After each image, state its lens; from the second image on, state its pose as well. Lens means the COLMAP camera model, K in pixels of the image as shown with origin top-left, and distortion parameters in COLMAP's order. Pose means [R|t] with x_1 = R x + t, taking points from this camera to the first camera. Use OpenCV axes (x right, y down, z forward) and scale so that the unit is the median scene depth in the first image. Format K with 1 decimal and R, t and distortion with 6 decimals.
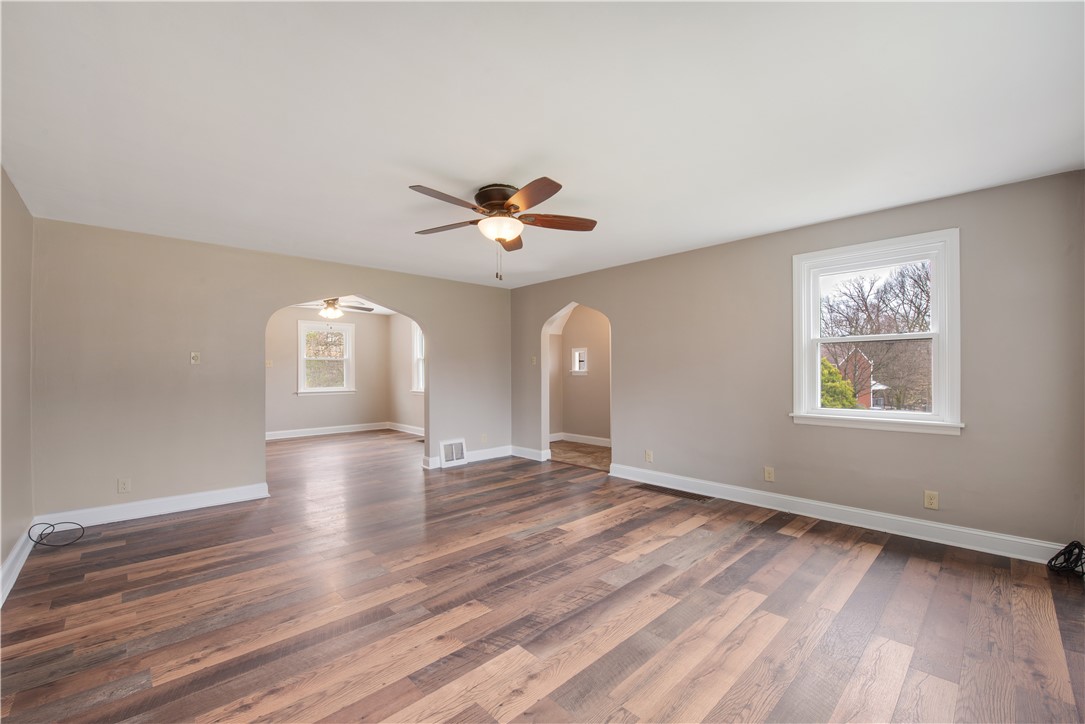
lens RADIAL K [[446.0, 0, 542.5], [0, 446.0, 362.0], [0, 0, 1]] dist [0.000022, -0.005679]
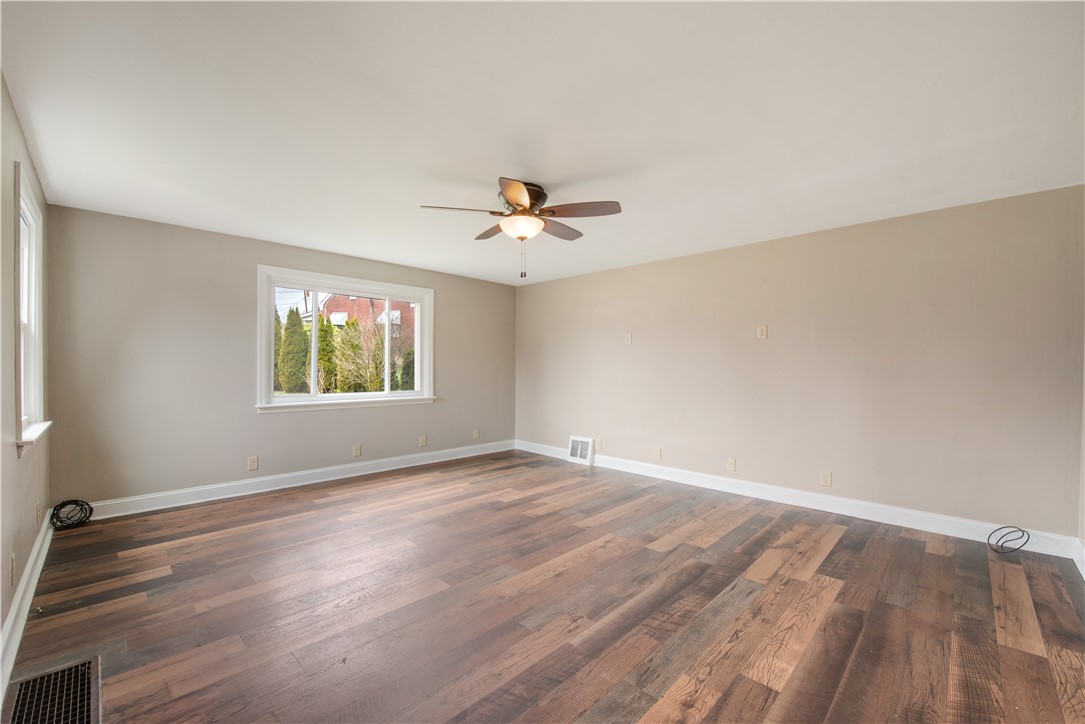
lens RADIAL K [[439.5, 0, 548.7], [0, 439.5, 371.4], [0, 0, 1]] dist [-0.002417, -0.005957]
pose [[-0.998926, 0.000376, -0.046337, -0.113068], [0.000898, 0.999936, -0.011237, 0.045003], [0.046330, -0.011267, -0.998863, 2.107540]]
